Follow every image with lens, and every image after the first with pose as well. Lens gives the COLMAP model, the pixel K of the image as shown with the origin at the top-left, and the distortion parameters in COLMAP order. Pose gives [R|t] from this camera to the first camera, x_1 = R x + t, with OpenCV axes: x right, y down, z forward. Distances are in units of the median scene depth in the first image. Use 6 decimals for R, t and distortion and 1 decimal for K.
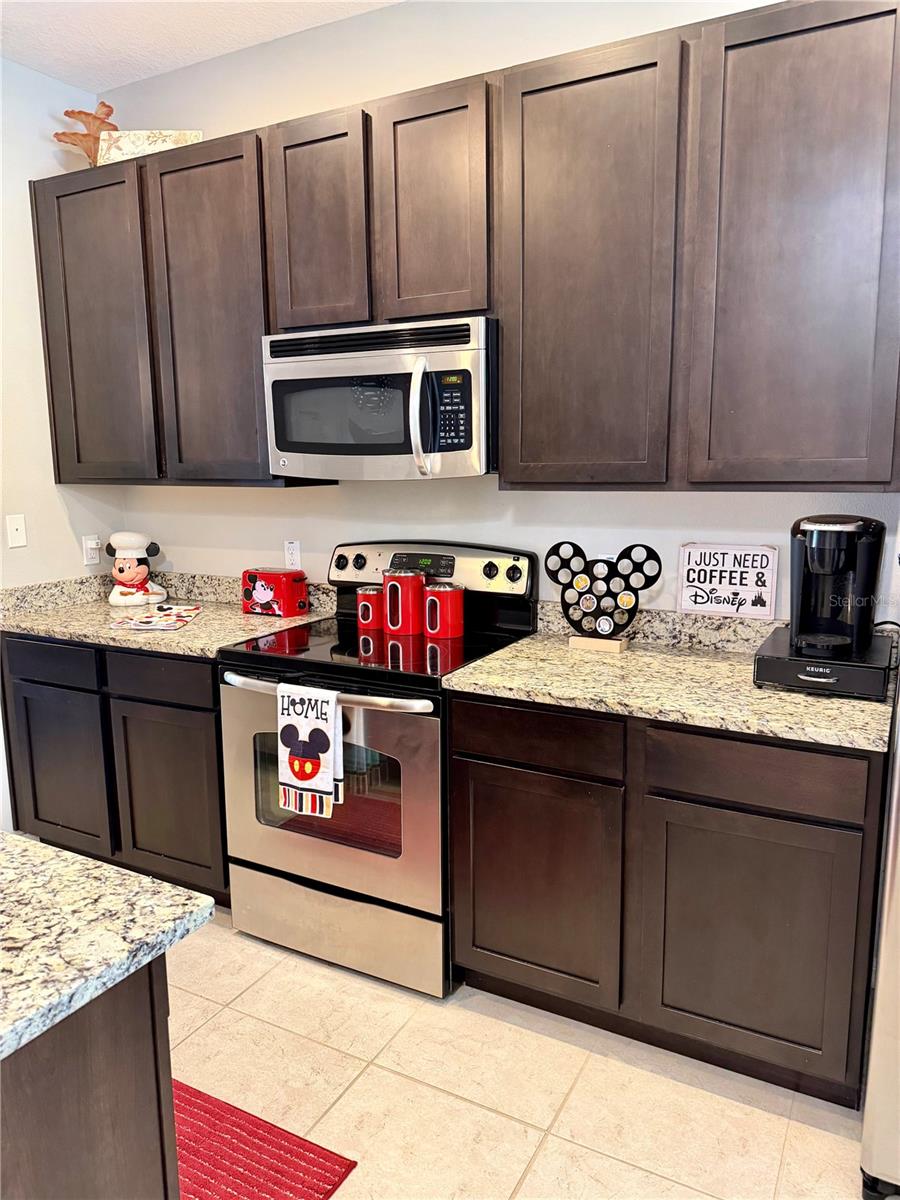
lens RADIAL K [[841.3, 0, 447.3], [0, 841.3, 603.2], [0, 0, 1]] dist [0.159907, -0.259807]
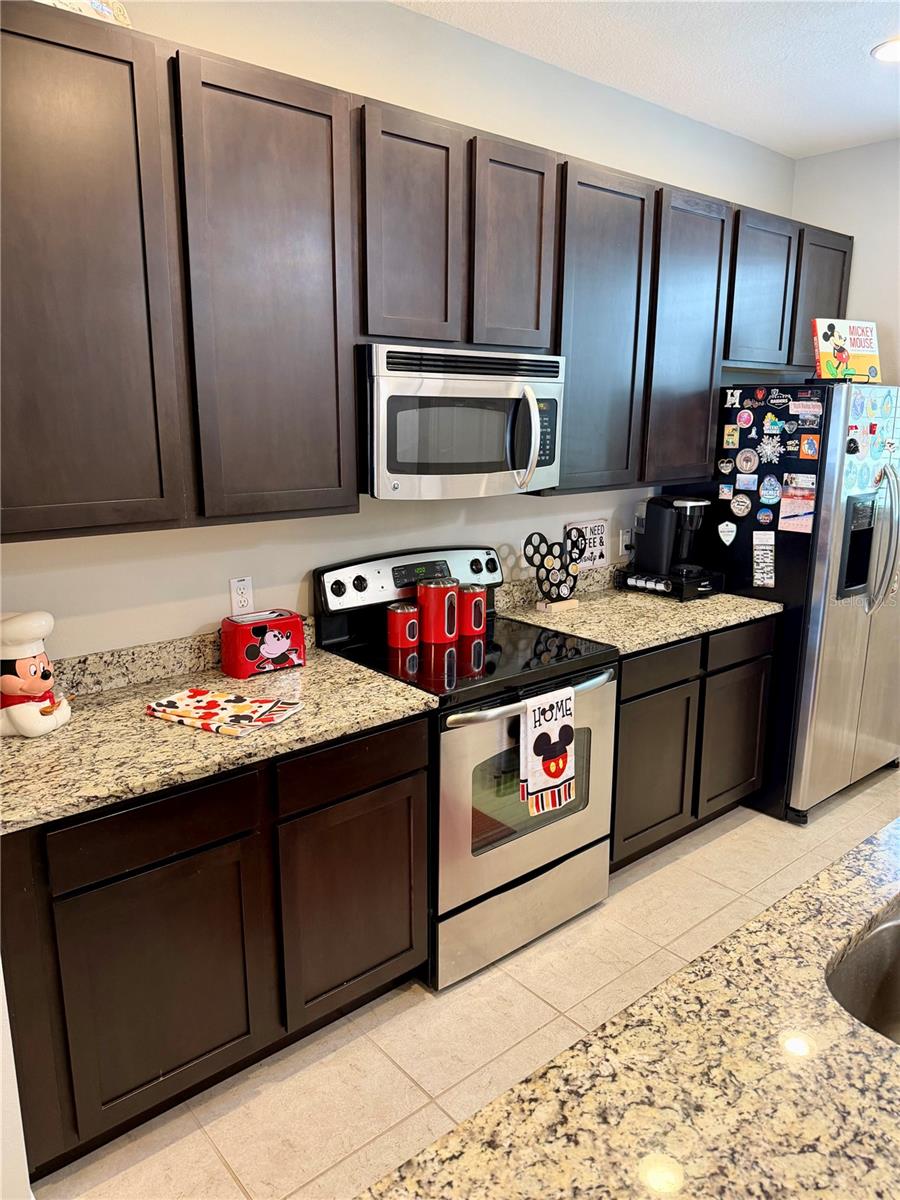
lens RADIAL K [[841.3, 0, 447.3], [0, 841.3, 603.2], [0, 0, 1]] dist [0.159907, -0.259807]
pose [[0.353990, -0.196344, 0.914407, -1.087850], [0.150779, 0.976906, 0.151394, -0.181290], [-0.923015, 0.084282, 0.375419, 0.655811]]
